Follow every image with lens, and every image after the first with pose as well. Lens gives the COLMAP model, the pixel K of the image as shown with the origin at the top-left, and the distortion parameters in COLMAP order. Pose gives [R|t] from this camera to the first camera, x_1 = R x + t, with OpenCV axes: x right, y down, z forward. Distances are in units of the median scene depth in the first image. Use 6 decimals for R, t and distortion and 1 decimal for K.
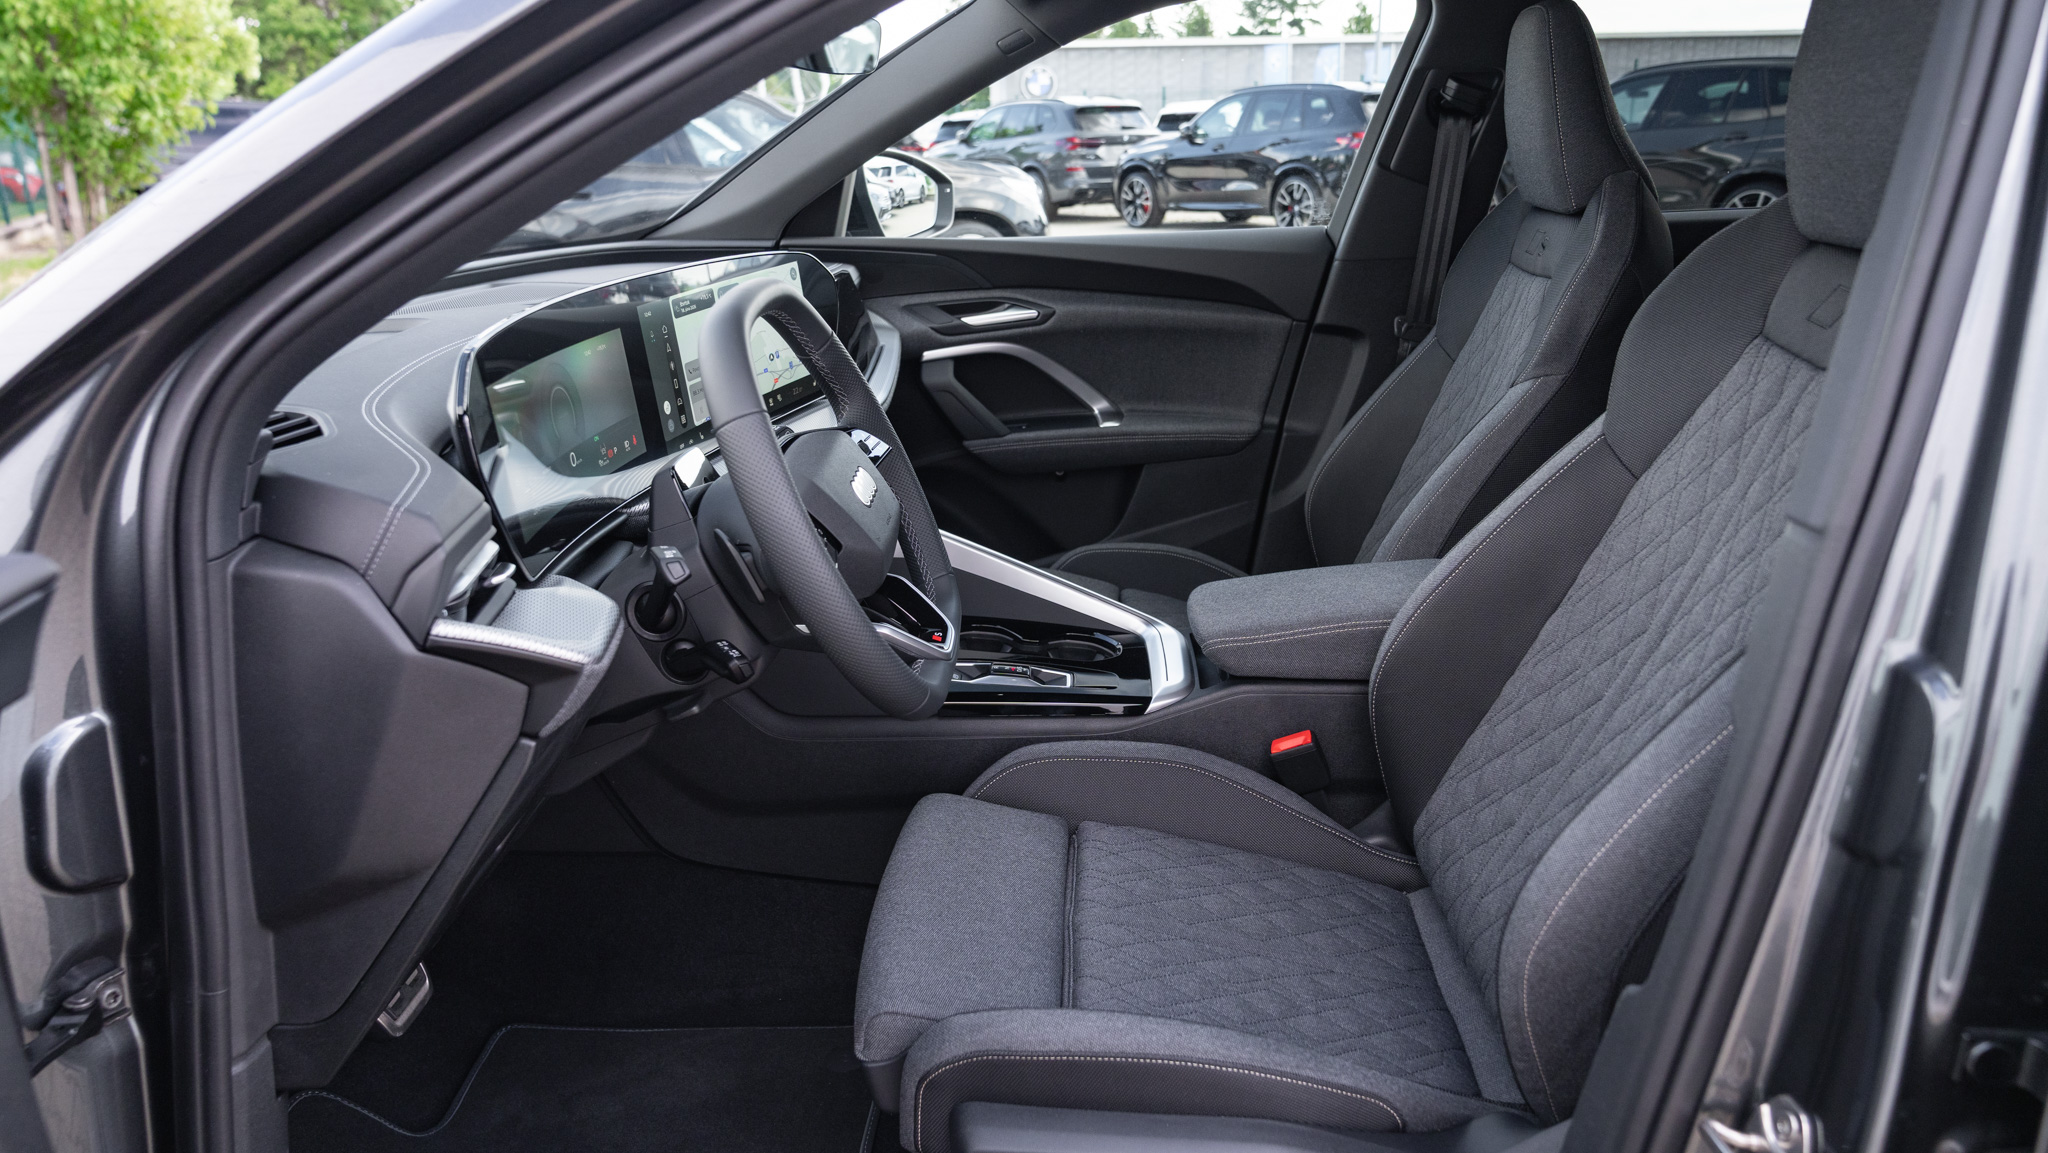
lens RADIAL K [[1367.5, 0, 1023.2], [0, 1367.5, 575.1], [0, 0, 1]] dist [-0.021360, 0.008017]
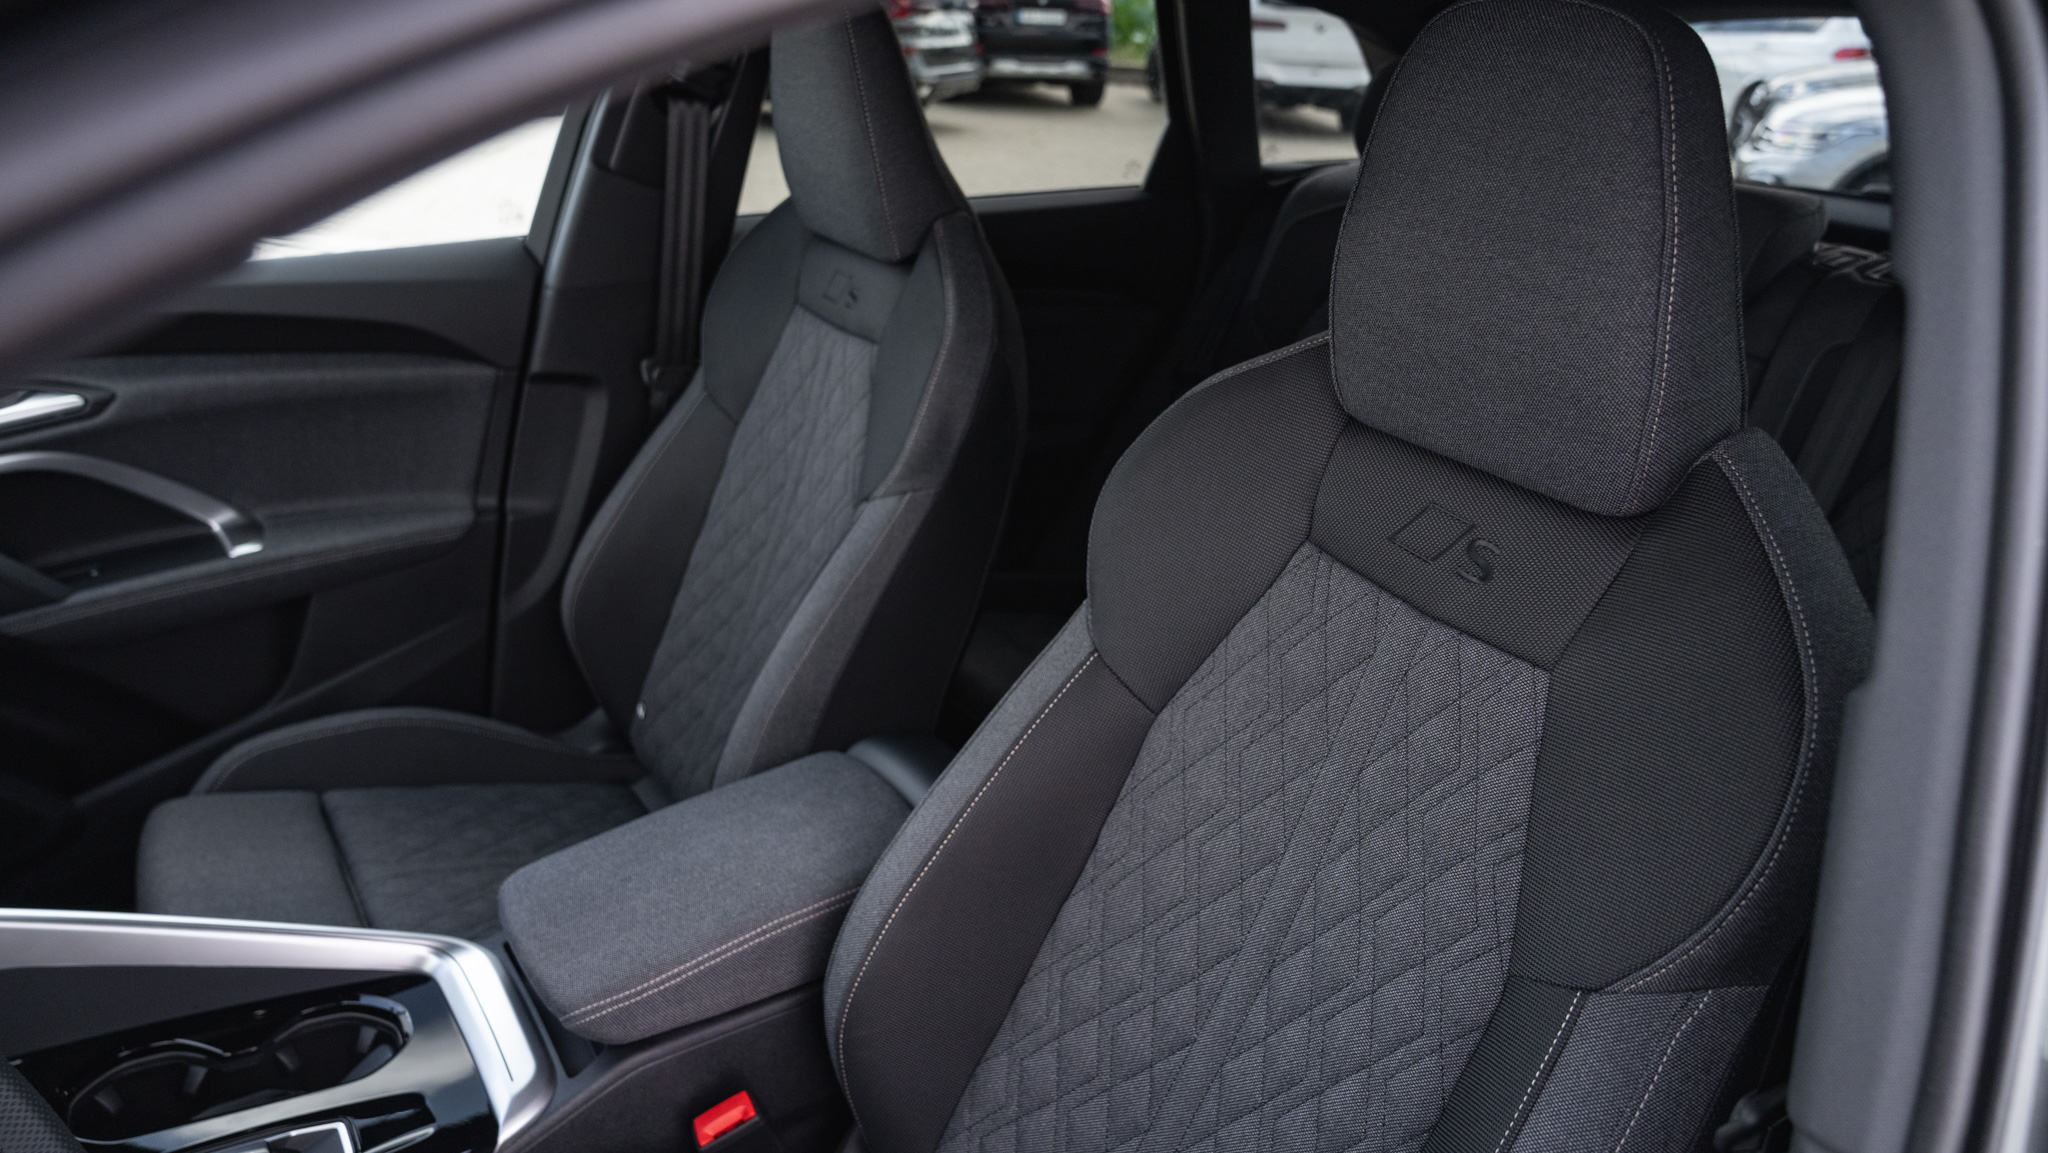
lens RADIAL K [[1367.5, 0, 1021.3], [0, 1367.5, 576.4], [0, 0, 1]] dist [-0.021360, 0.008017]
pose [[0.798352, -0.189038, 0.571751, -0.017303], [0.126816, 0.980936, 0.147251, -0.154824], [-0.588687, -0.045051, 0.807105, 0.250647]]
